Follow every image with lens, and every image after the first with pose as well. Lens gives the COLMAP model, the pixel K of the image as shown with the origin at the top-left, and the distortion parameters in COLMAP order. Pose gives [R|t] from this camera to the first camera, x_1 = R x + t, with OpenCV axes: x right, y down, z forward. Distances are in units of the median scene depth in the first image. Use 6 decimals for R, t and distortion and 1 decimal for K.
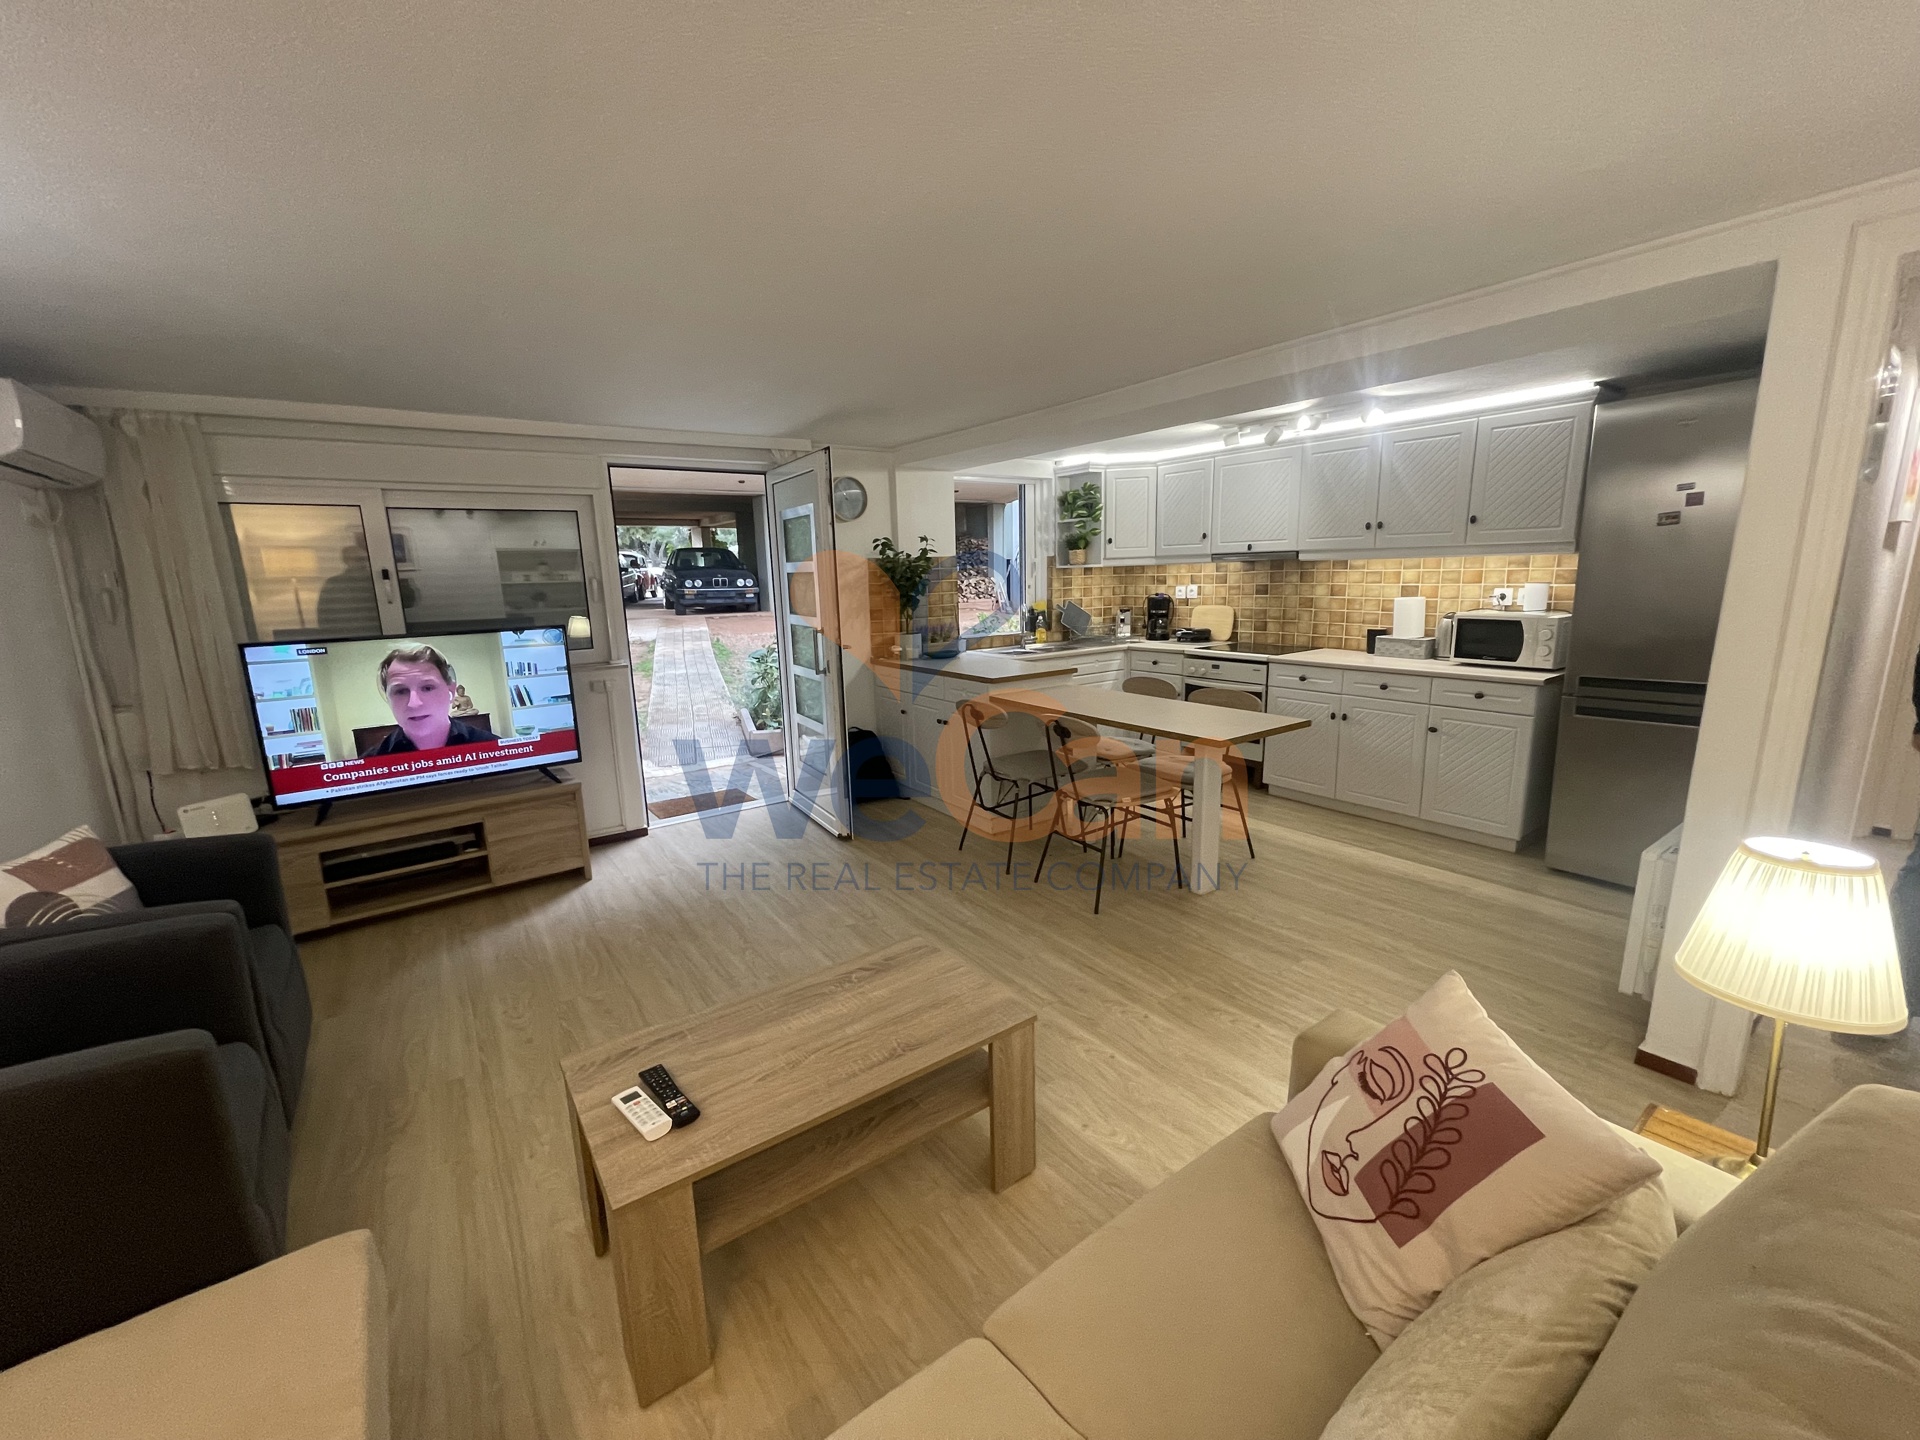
lens RADIAL K [[770.8, 0, 952.2], [0, 770.8, 724.5], [0, 0, 1]] dist [-0.002583, 0.000654]
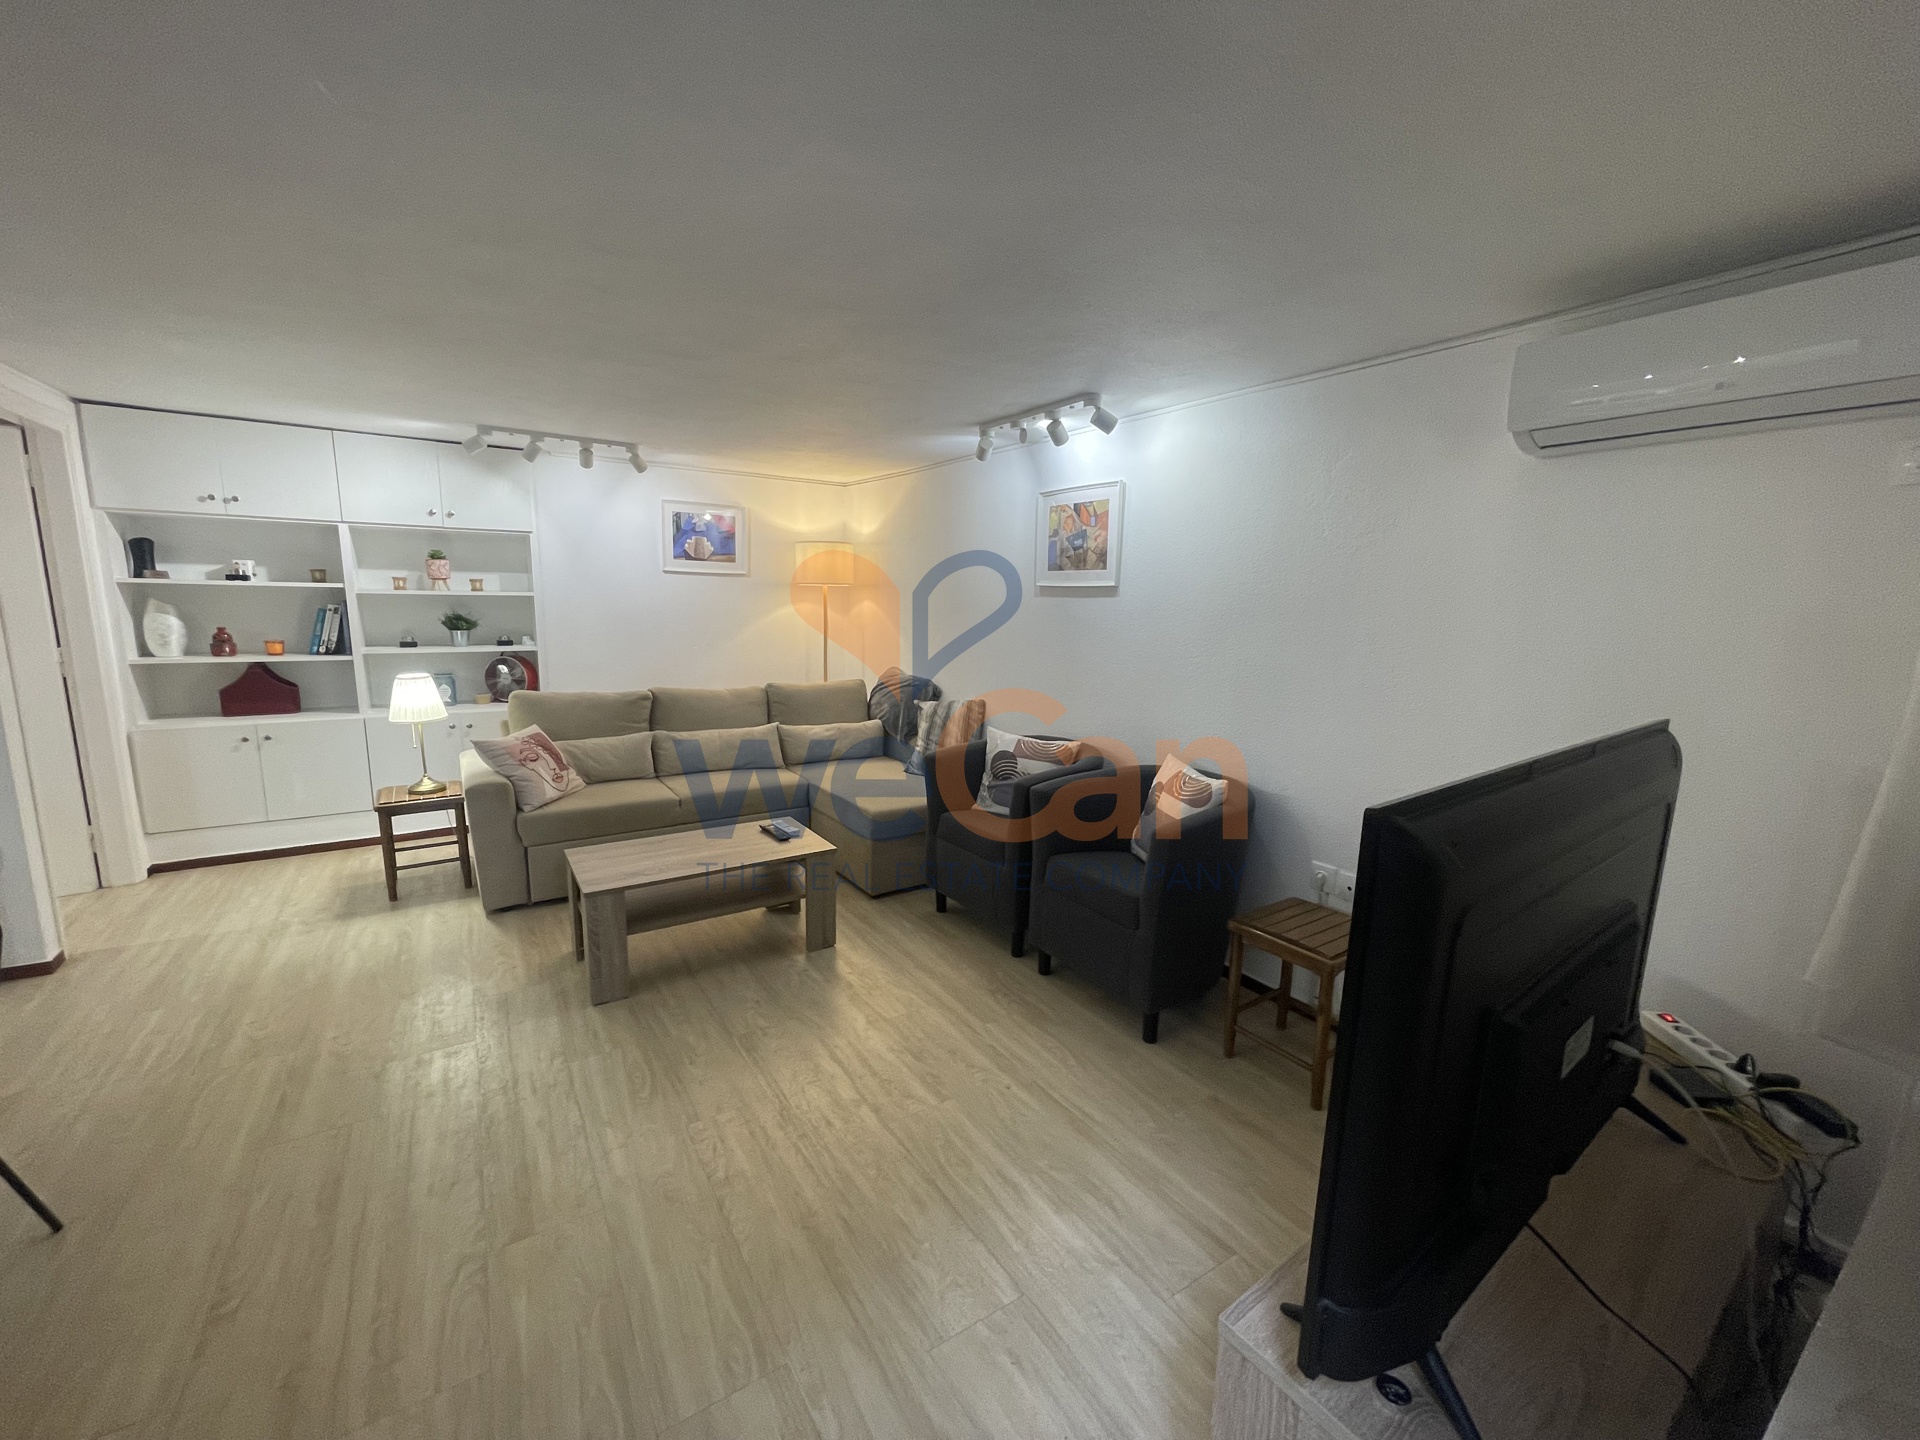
lens RADIAL K [[770.8, 0, 954.0], [0, 770.8, 729.7], [0, 0, 1]] dist [-0.002583, 0.000654]
pose [[-0.999102, -0.002259, 0.042320, -0.286512], [0.013122, 0.933013, 0.359604, -0.163757], [-0.040297, 0.359837, -0.932145, 0.860486]]
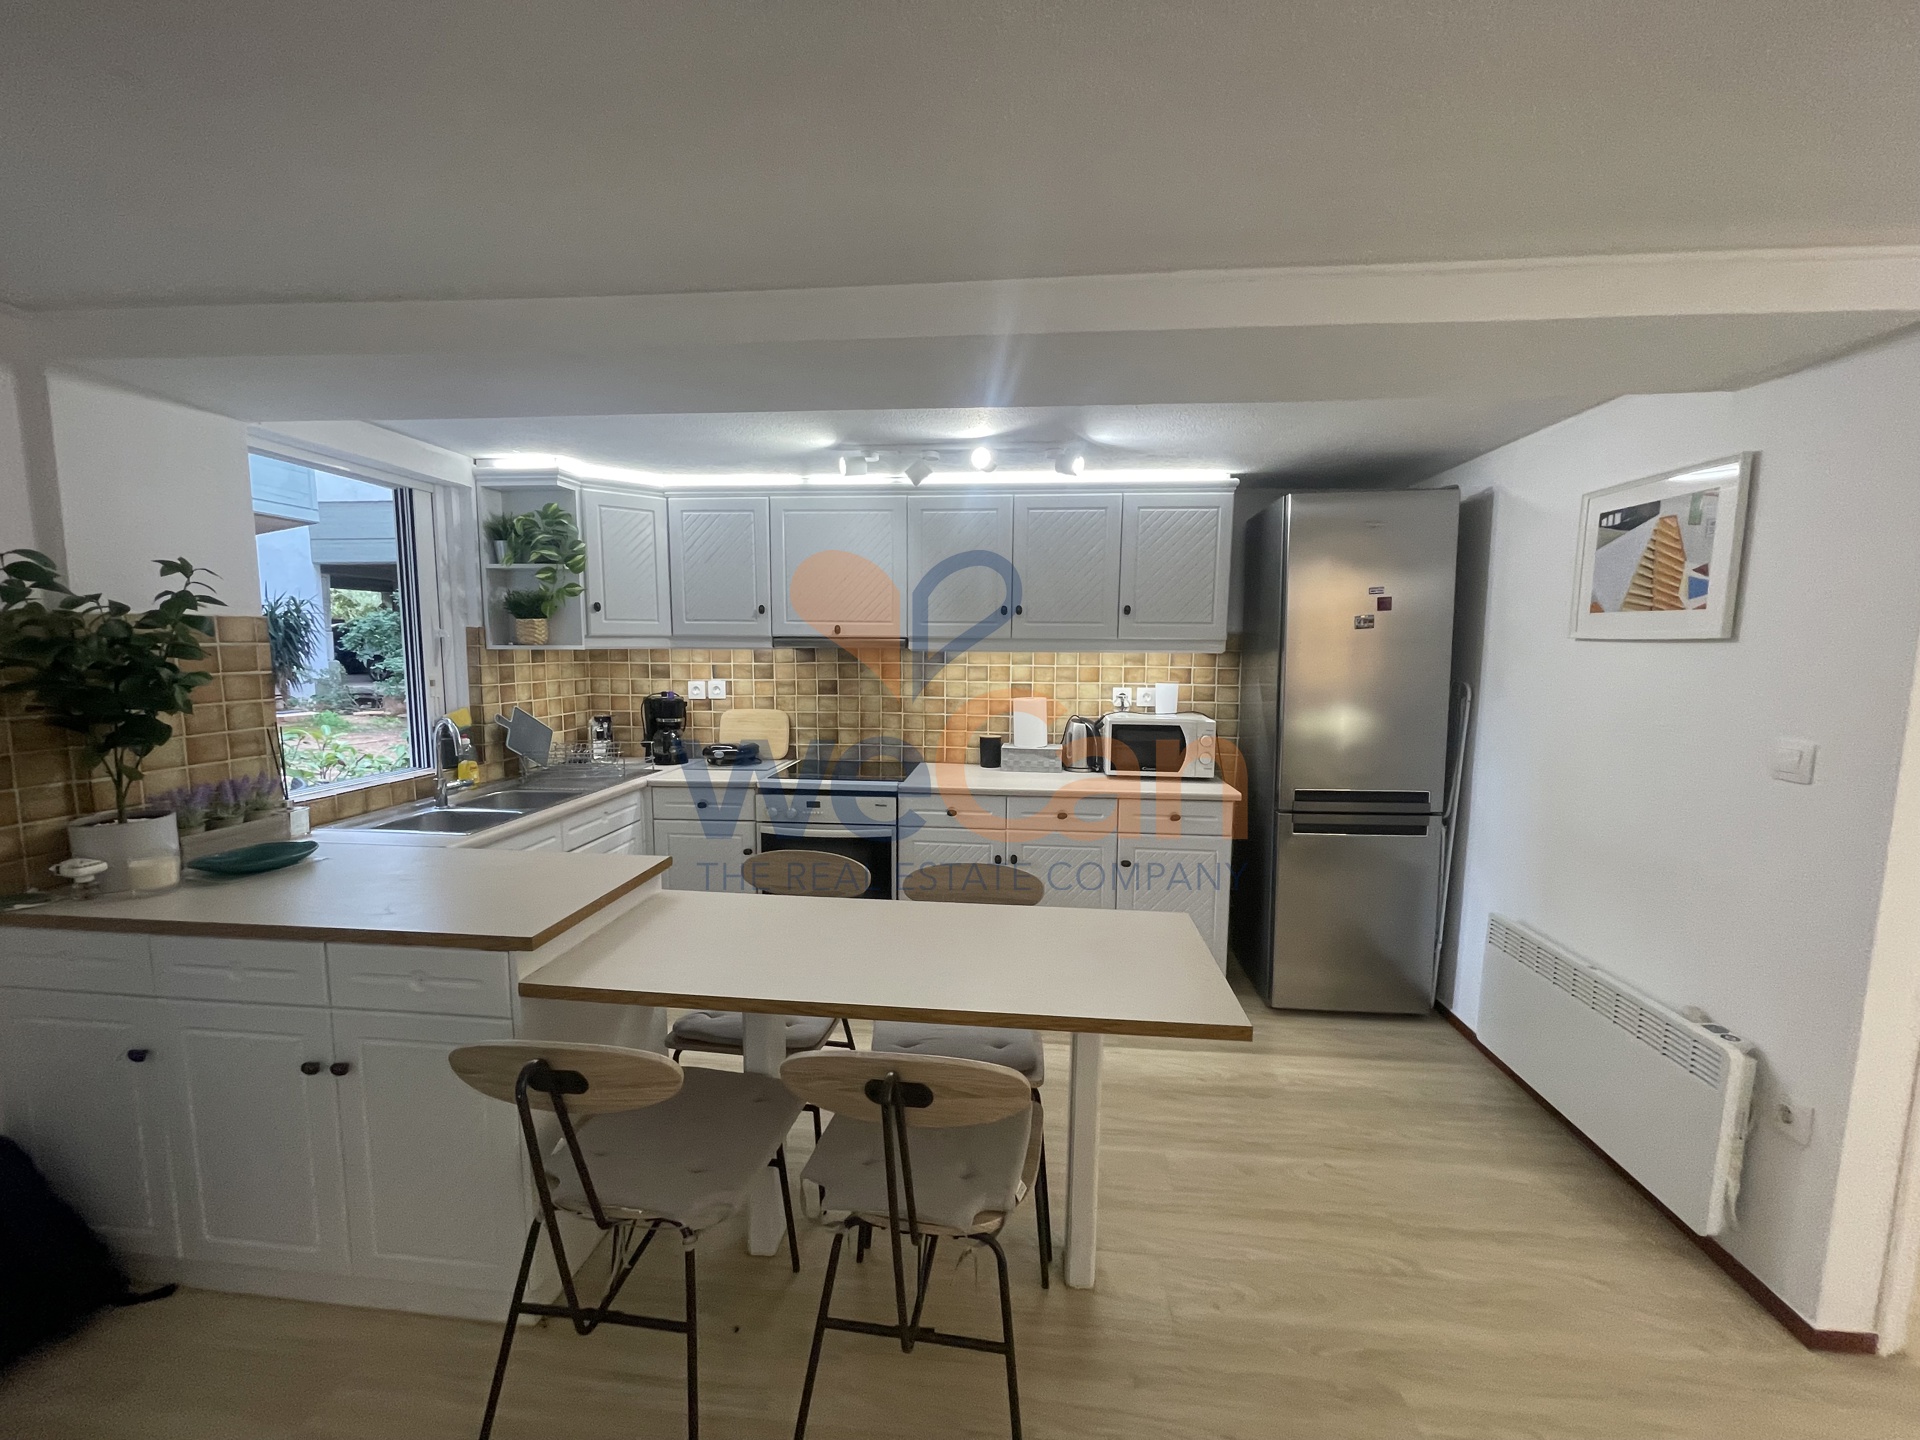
lens RADIAL K [[770.8, 0, 955.1], [0, 770.8, 726.9], [0, 0, 1]] dist [-0.002583, 0.000654]
pose [[0.652777, -0.049577, 0.755926, -0.074232], [0.124600, 0.991293, -0.042585, -0.096043], [-0.747232, 0.121987, 0.653271, 0.459294]]
